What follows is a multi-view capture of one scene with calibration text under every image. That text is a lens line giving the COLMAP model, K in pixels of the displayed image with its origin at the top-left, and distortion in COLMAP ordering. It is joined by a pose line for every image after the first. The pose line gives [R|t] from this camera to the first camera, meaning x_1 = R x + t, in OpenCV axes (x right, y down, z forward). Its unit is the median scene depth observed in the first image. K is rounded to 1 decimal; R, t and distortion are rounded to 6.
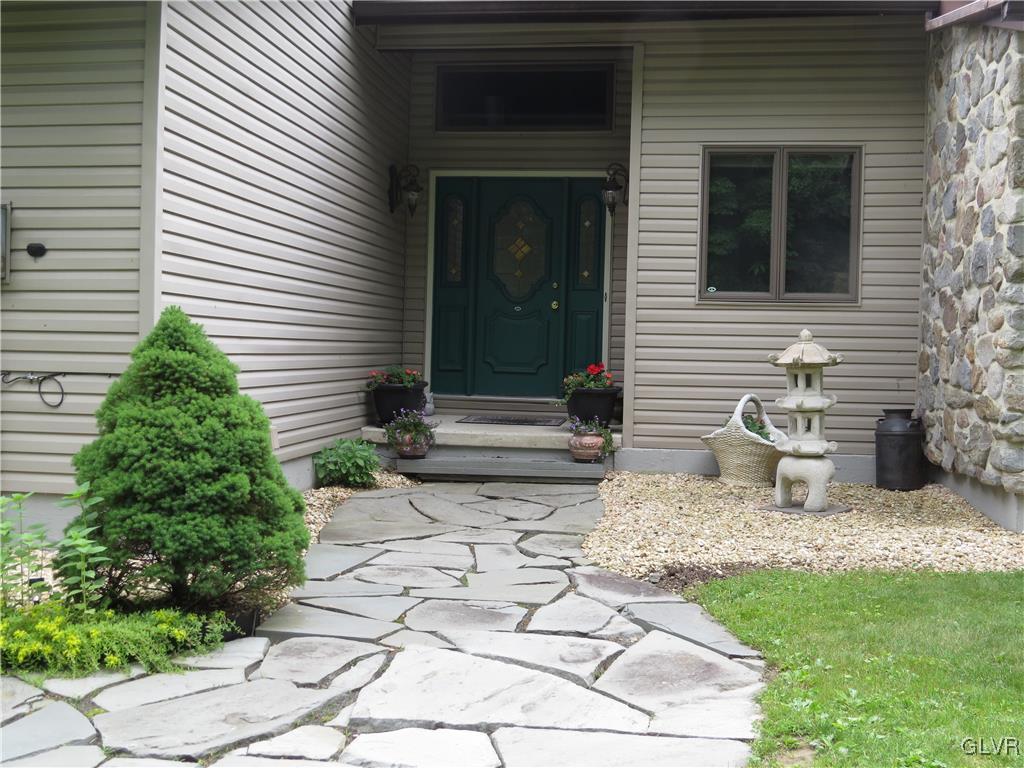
lens RADIAL K [[1069.9, 0, 513.1], [0, 1069.9, 365.0], [0, 0, 1]] dist [0.001822, -0.001577]
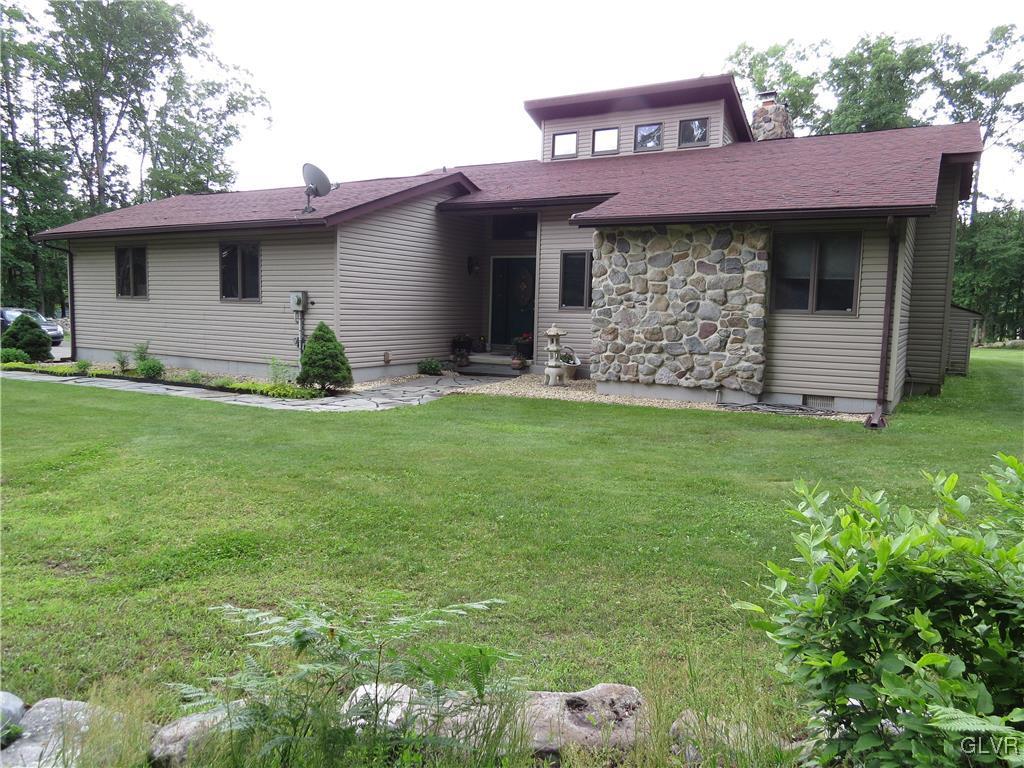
lens RADIAL K [[727.1, 0, 512.0], [0, 727.1, 384.0], [0, 0, 1]] dist [-0.023641, 0.001587]
pose [[0.926202, 0.036819, -0.375226, 0.803068], [-0.006991, 0.996726, 0.080548, -0.023209], [0.376963, -0.071980, 0.923427, -0.764111]]
